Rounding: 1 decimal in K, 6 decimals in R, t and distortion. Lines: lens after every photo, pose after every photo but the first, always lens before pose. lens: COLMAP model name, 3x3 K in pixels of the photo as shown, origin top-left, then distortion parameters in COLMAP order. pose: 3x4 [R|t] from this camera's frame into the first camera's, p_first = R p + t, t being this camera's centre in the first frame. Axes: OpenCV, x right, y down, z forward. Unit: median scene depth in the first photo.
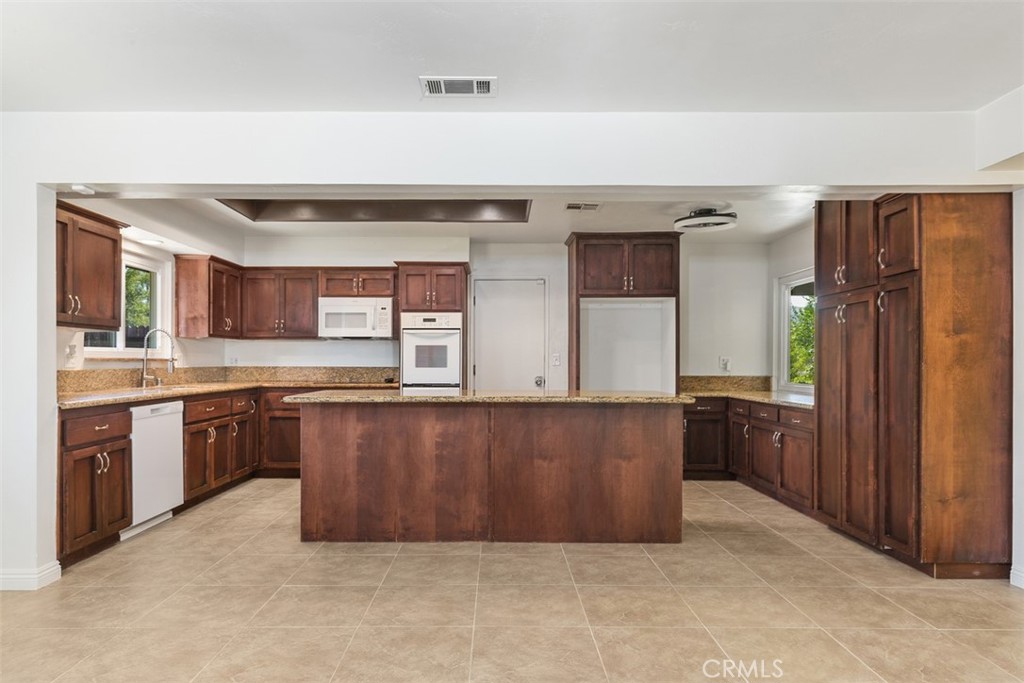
lens RADIAL K [[581.7, 0, 508.4], [0, 581.7, 352.9], [0, 0, 1]] dist [-0.000571, -0.000322]
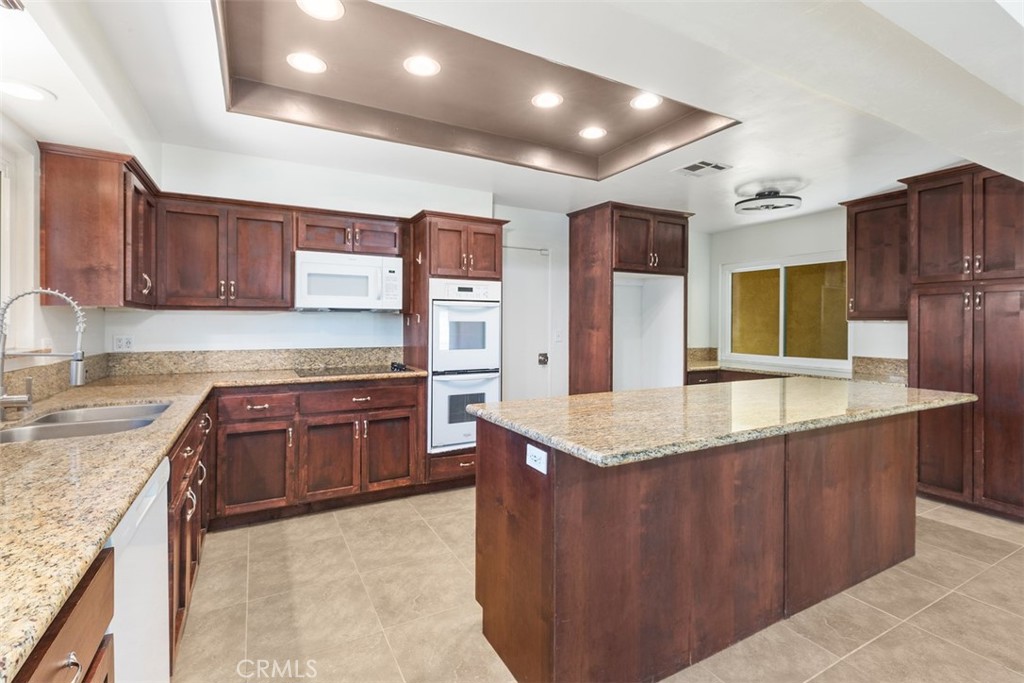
lens RADIAL K [[447.9, 0, 509.6], [0, 447.9, 319.8], [0, 0, 1]] dist [0.000876, -0.000085]
pose [[0.890554, 0.005680, 0.454841, -0.359230], [-0.007700, 0.999967, 0.002589, -0.017245], [-0.454812, -0.005808, 0.890569, 0.431498]]
